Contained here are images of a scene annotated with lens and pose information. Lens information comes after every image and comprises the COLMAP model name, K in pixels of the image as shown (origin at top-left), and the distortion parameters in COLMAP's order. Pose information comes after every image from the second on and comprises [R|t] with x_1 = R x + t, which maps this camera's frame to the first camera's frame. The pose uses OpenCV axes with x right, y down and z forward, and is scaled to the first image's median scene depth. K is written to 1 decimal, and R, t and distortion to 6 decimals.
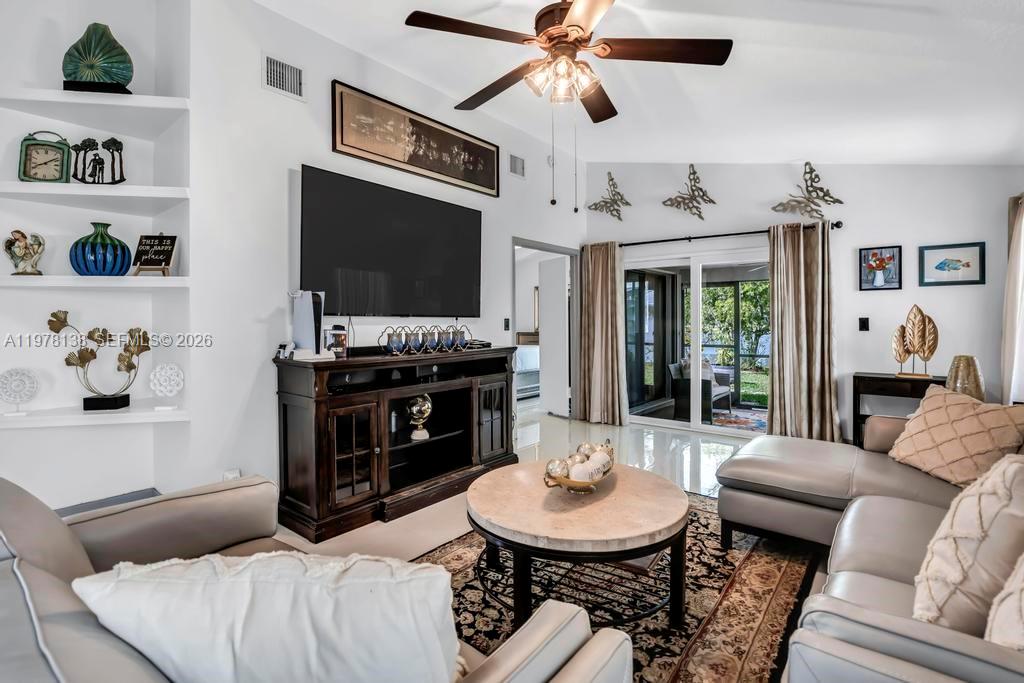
lens RADIAL K [[483.0, 0, 505.3], [0, 483.0, 324.7], [0, 0, 1]] dist [-0.022806, 0.002519]
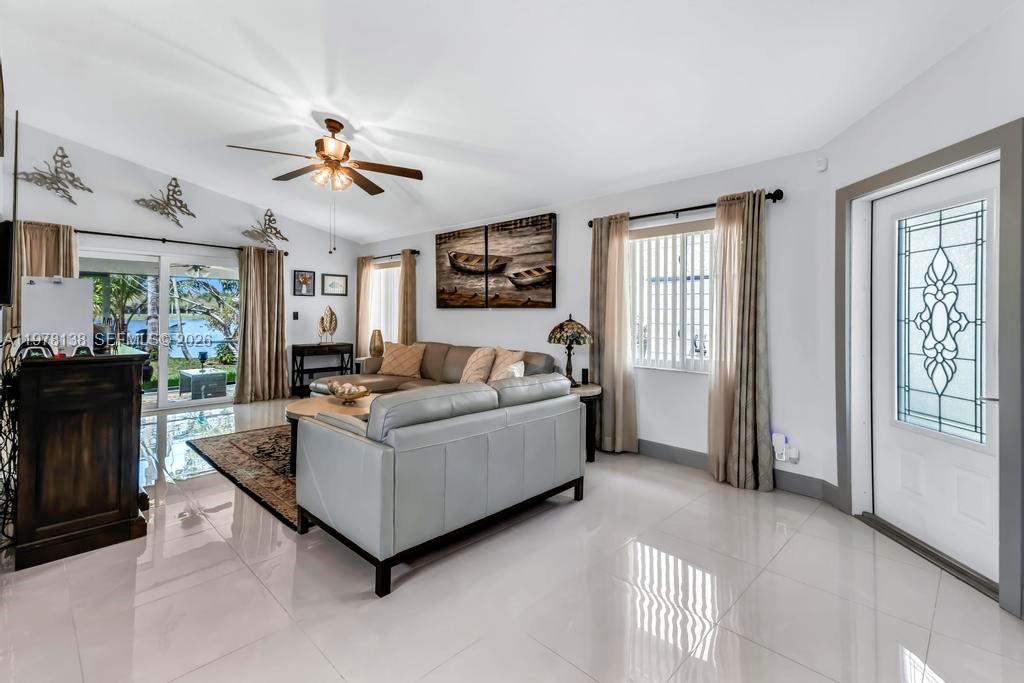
lens RADIAL K [[461.4, 0, 512.7], [0, 461.4, 305.5], [0, 0, 1]] dist [0.036184, -0.001623]
pose [[0.095113, 0.022673, 0.995208, -0.886339], [-0.003959, 0.999741, -0.022398, -0.003396], [-0.995459, -0.001809, 0.095178, 0.099757]]
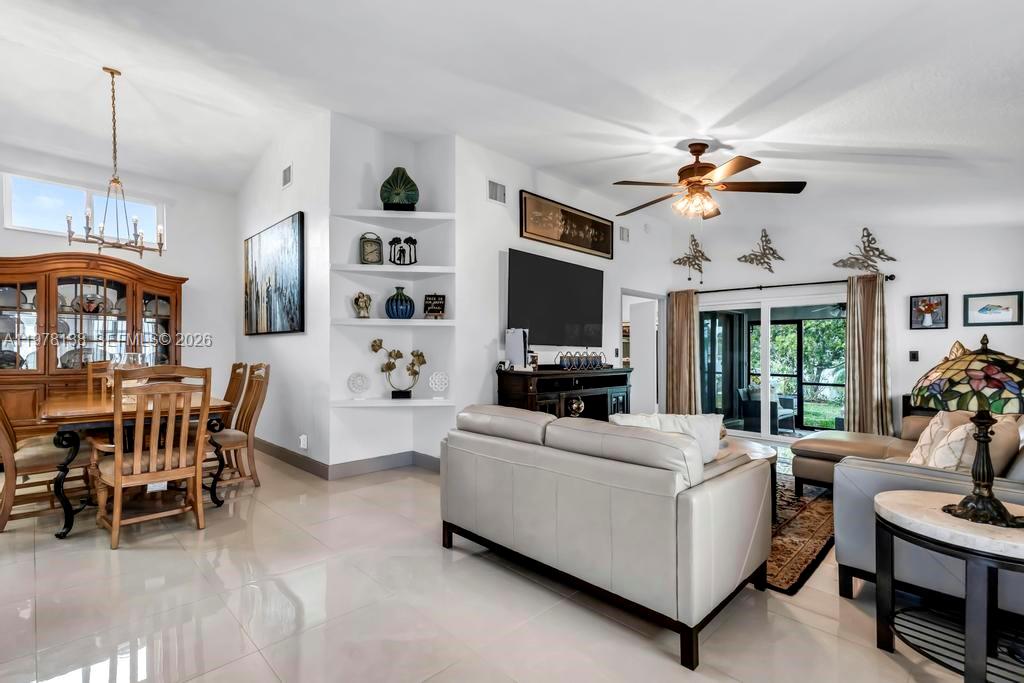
lens RADIAL K [[461.4, 0, 504.8], [0, 461.4, 349.2], [0, 0, 1]] dist [0.036184, -0.001623]
pose [[0.994147, 0.012300, -0.107336, -0.212399], [-0.014075, 0.999776, -0.015794, 0.018007], [0.107118, 0.017213, 0.994097, -0.403288]]
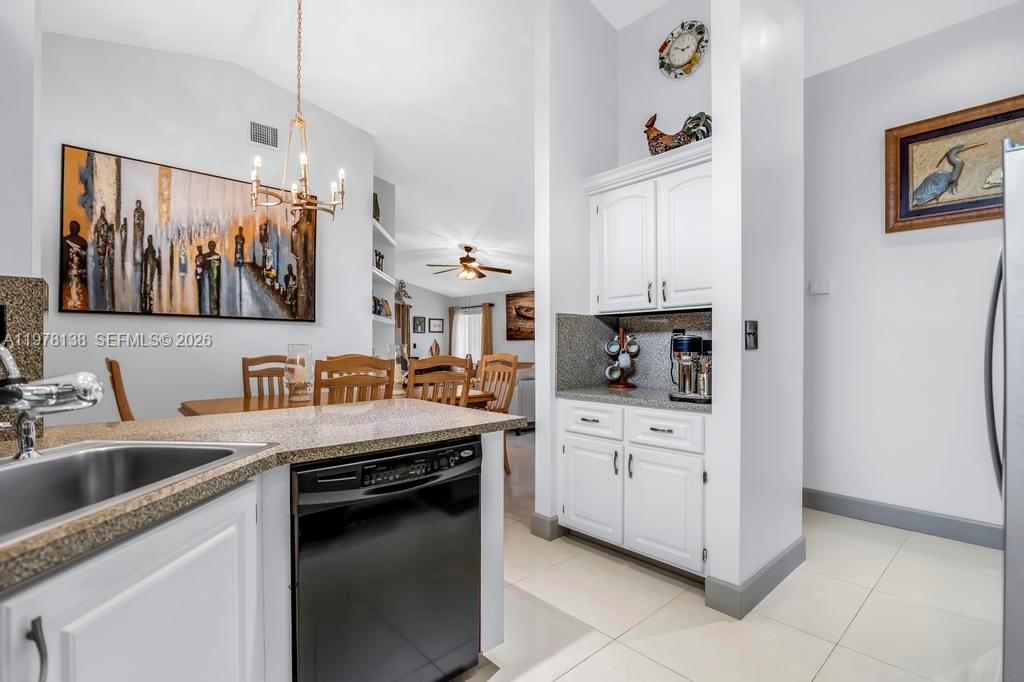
lens RADIAL K [[483.0, 0, 512.3], [0, 483.0, 341.0], [0, 0, 1]] dist [-0.022806, 0.002519]
pose [[0.153416, 0.018092, 0.987996, -1.995012], [0.001697, 0.999826, -0.018573, 0.026747], [-0.988160, 0.004526, 0.153358, 0.070435]]
